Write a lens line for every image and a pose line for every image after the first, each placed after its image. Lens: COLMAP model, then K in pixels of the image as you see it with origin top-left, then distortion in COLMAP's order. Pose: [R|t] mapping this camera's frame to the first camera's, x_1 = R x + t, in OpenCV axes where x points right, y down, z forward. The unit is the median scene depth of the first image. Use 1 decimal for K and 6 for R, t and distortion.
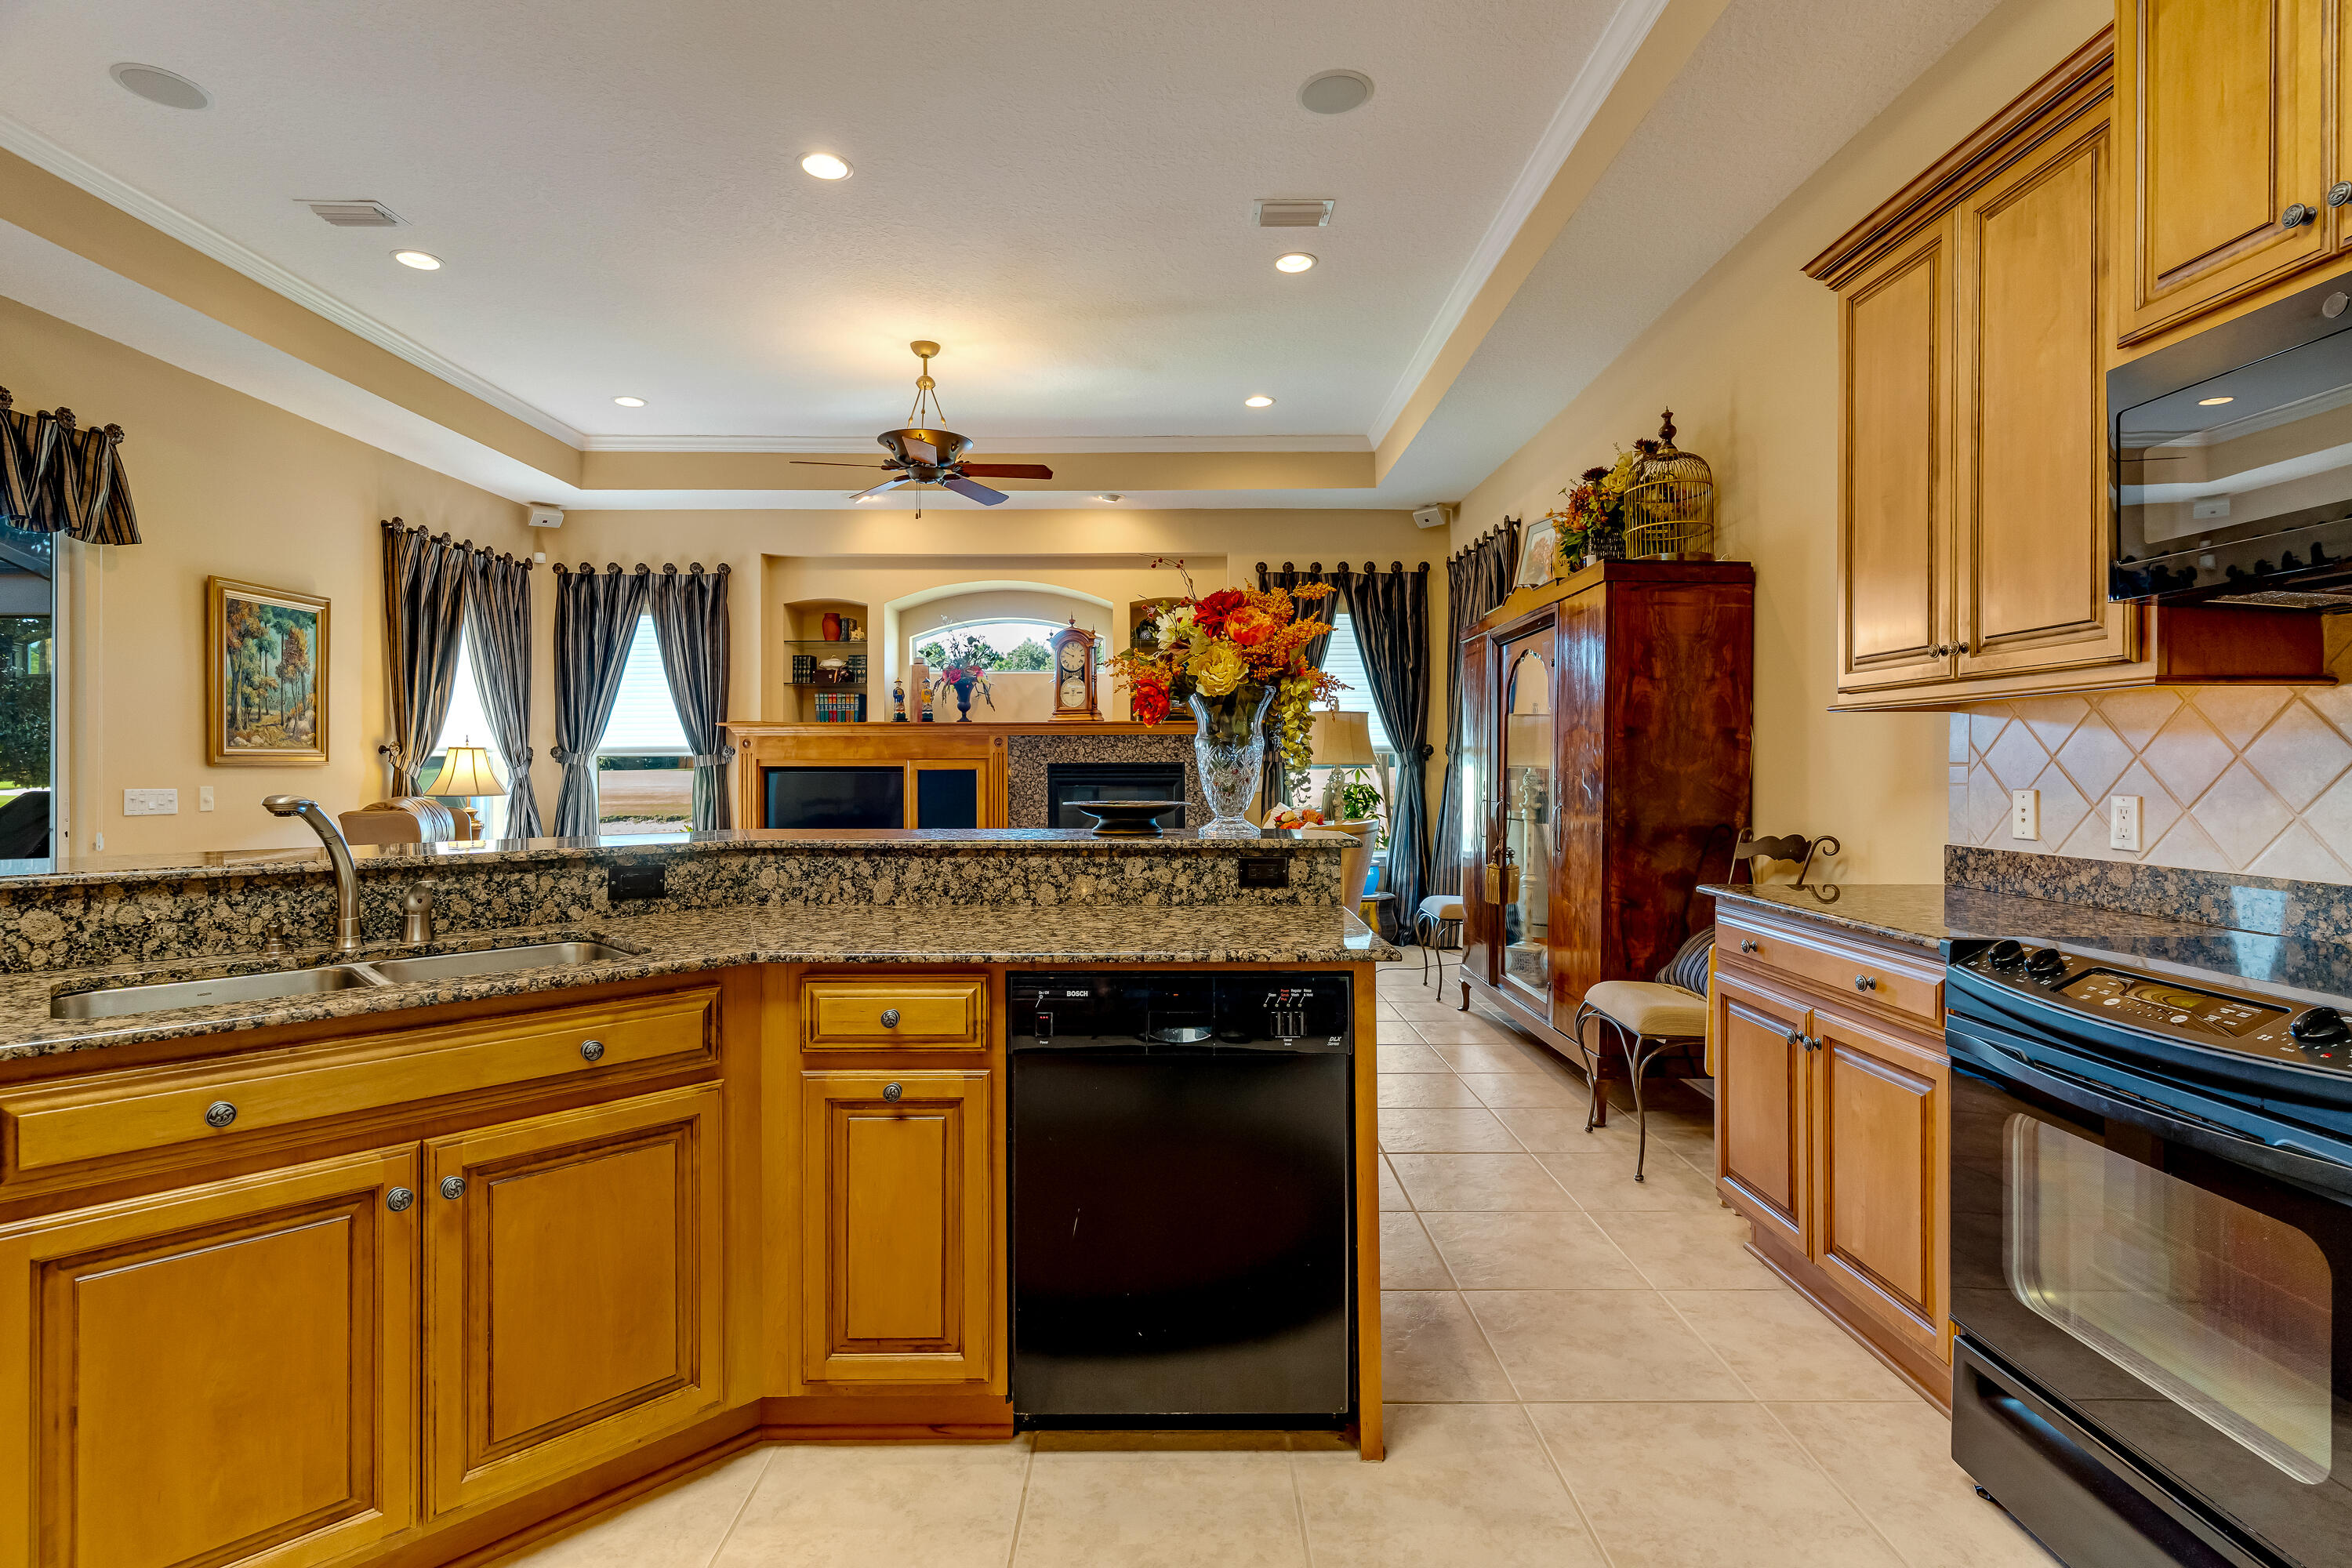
lens RADIAL K [[1121.1, 0, 1177.5], [0, 1121.1, 760.9], [0, 0, 1]] dist [0.000545, -0.000059]
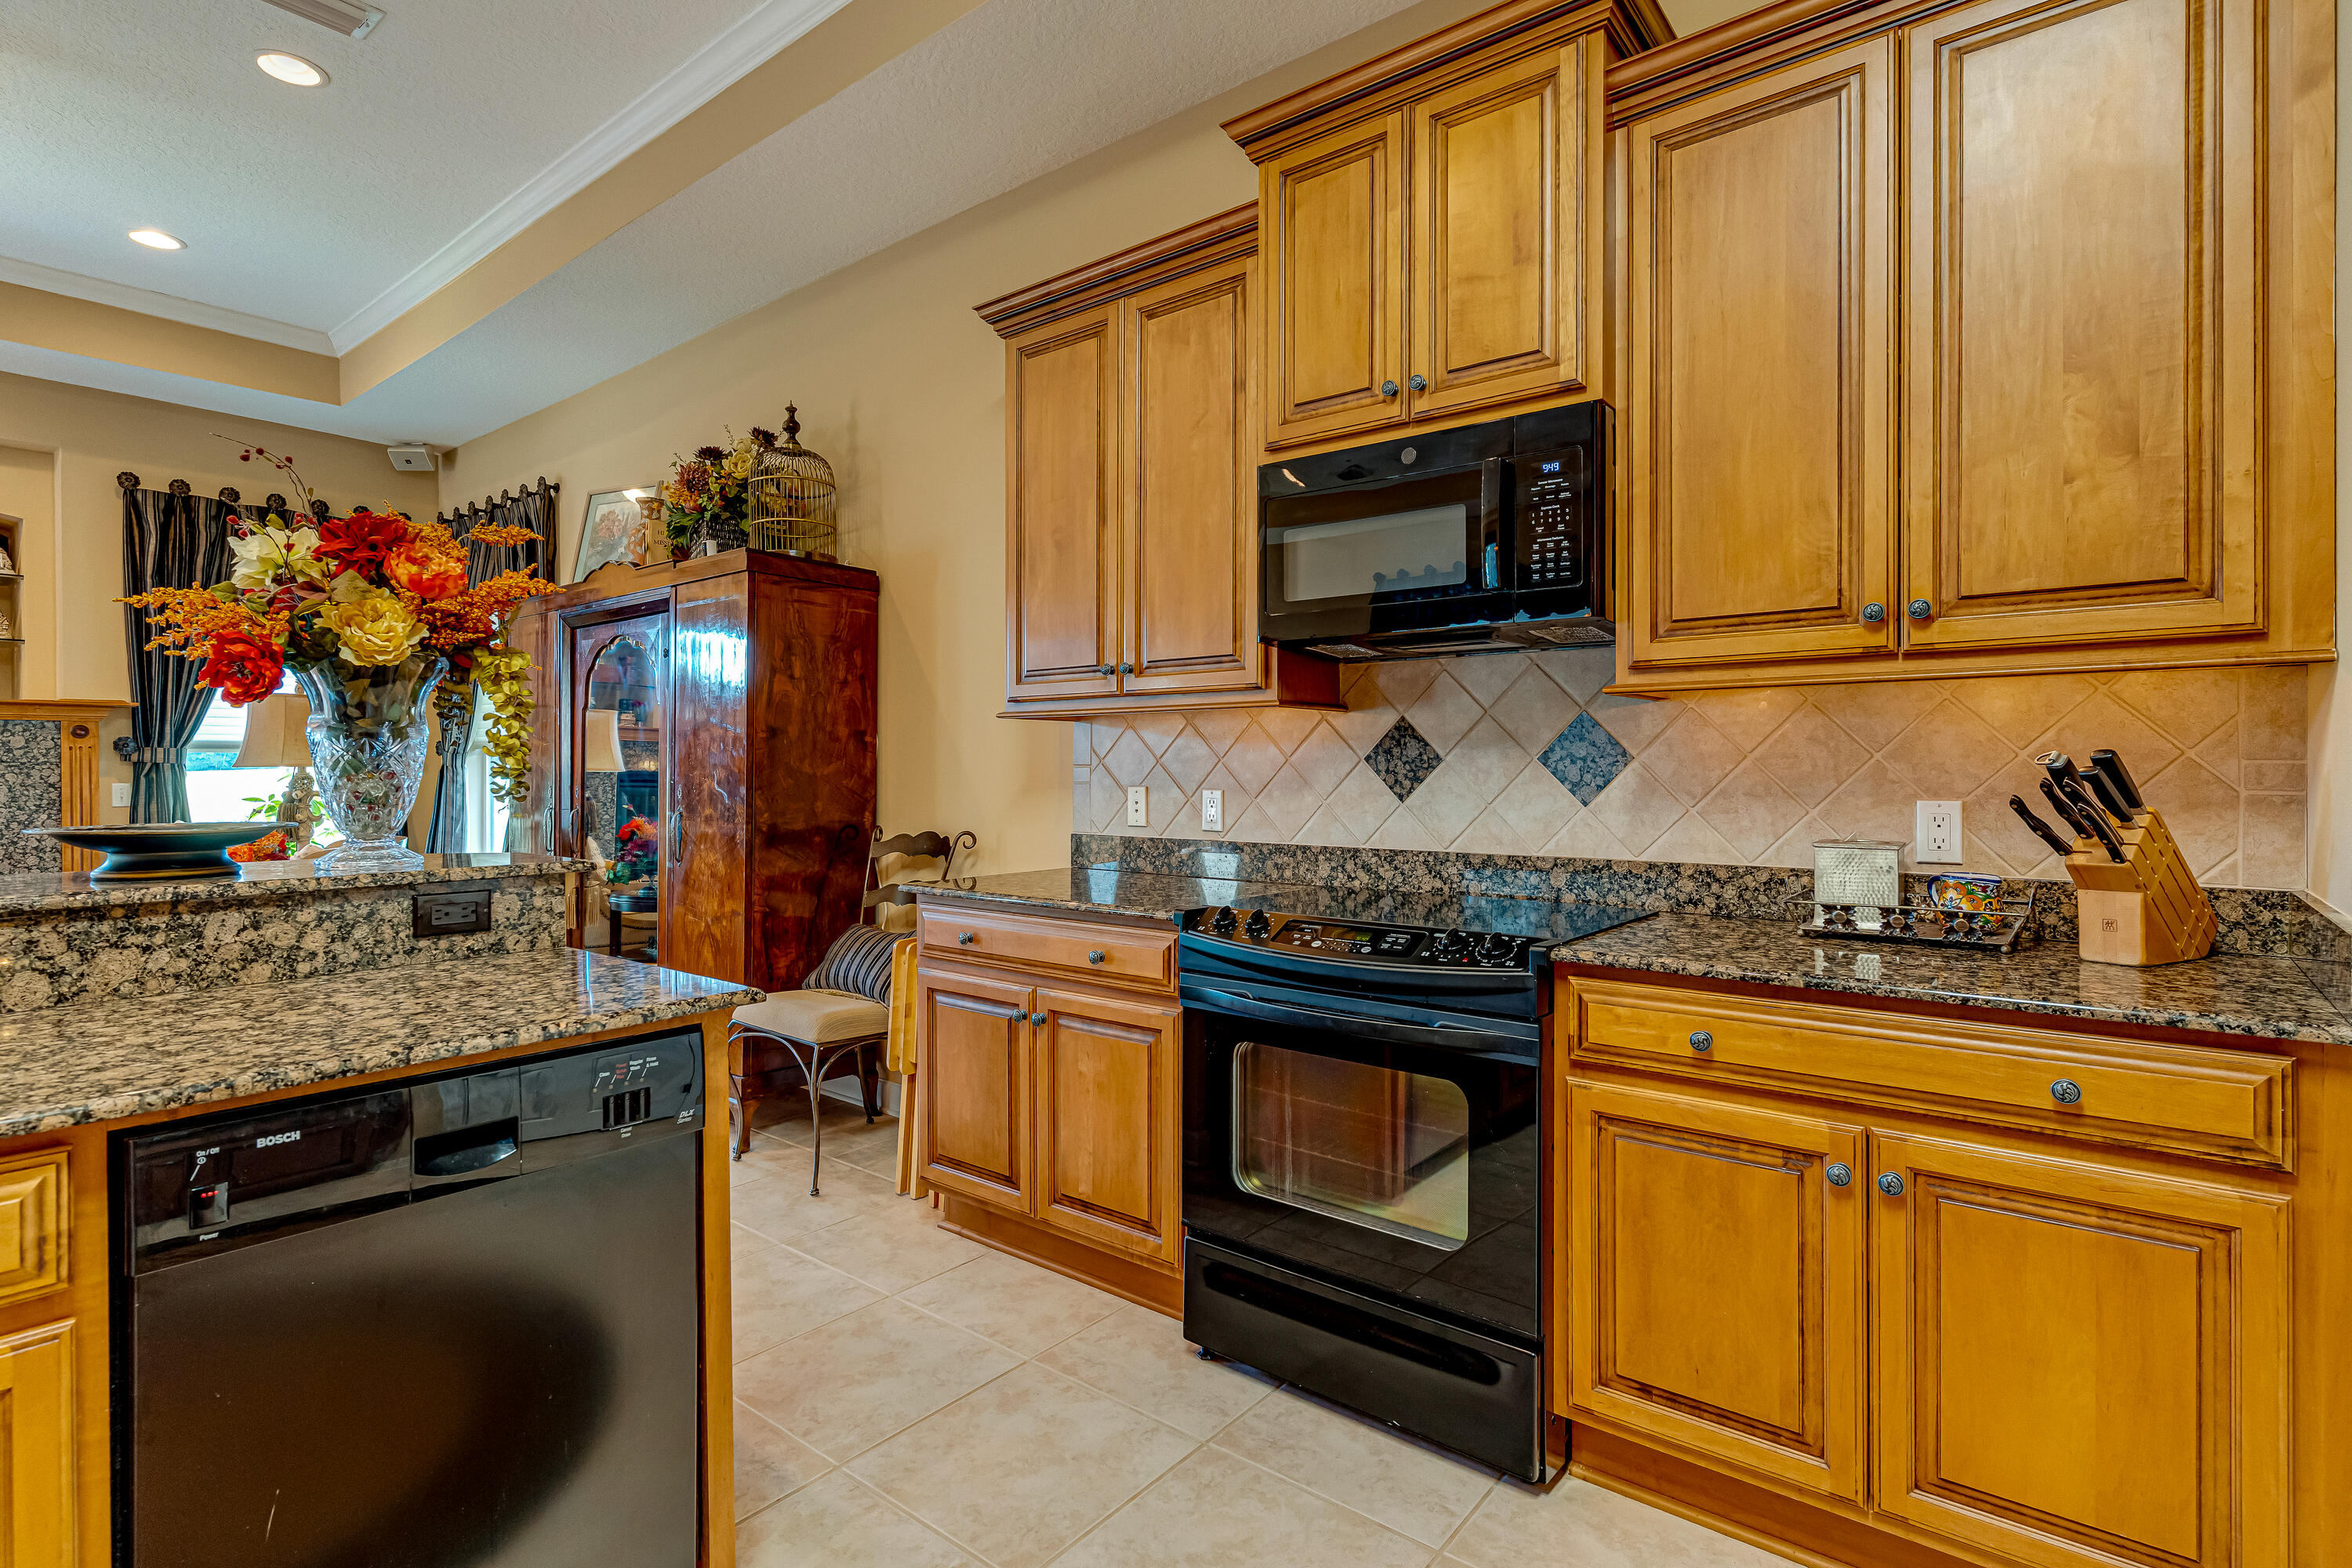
lens RADIAL K [[1141.8, 0, 1179.5], [0, 1141.8, 769.2], [0, 0, 1]] dist [0.000923, 0.000758]
pose [[0.628677, -0.001731, 0.777664, -0.198331], [-0.002342, 0.999989, 0.004120, 0.001579], [-0.777663, -0.004412, 0.628666, 0.169932]]
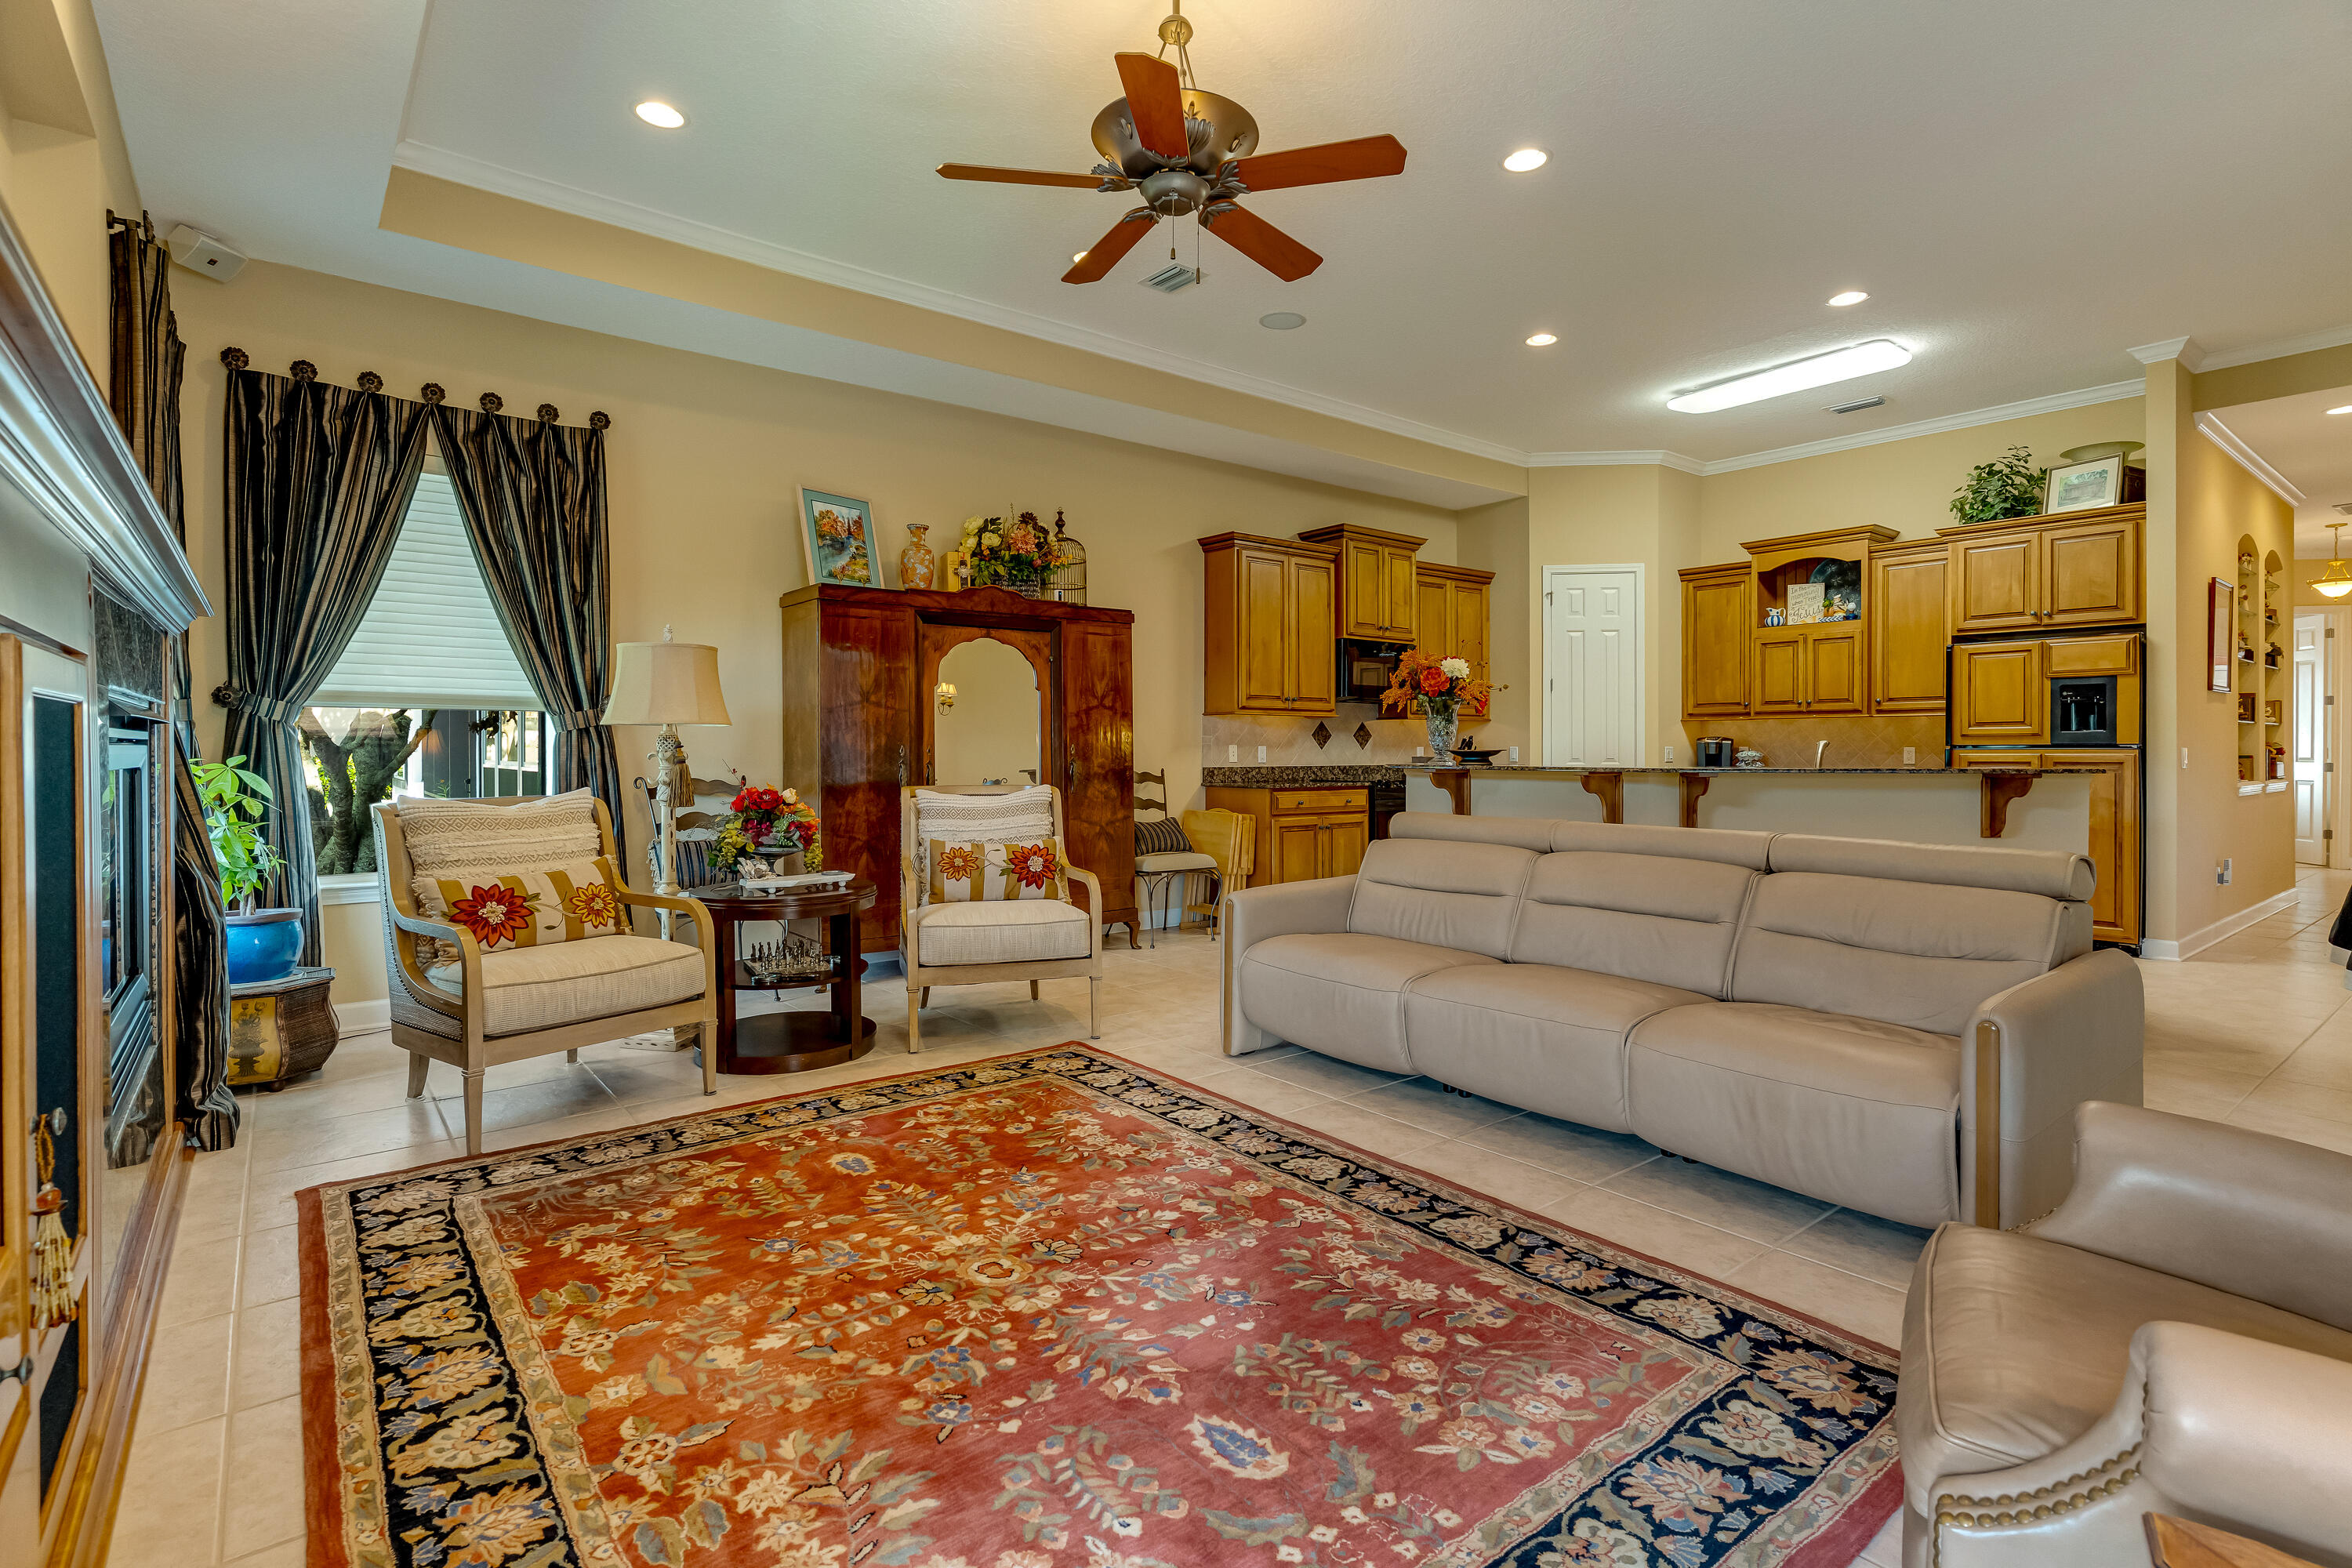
lens RADIAL K [[1128.6, 0, 1185.4], [0, 1128.6, 762.0], [0, 0, 1]] dist [0.002285, 0.000606]
pose [[-0.621807, -0.007617, 0.783134, -1.450077], [-0.003730, 0.999970, 0.006764, 0.050193], [-0.783162, 0.001284, -0.621817, 2.913077]]
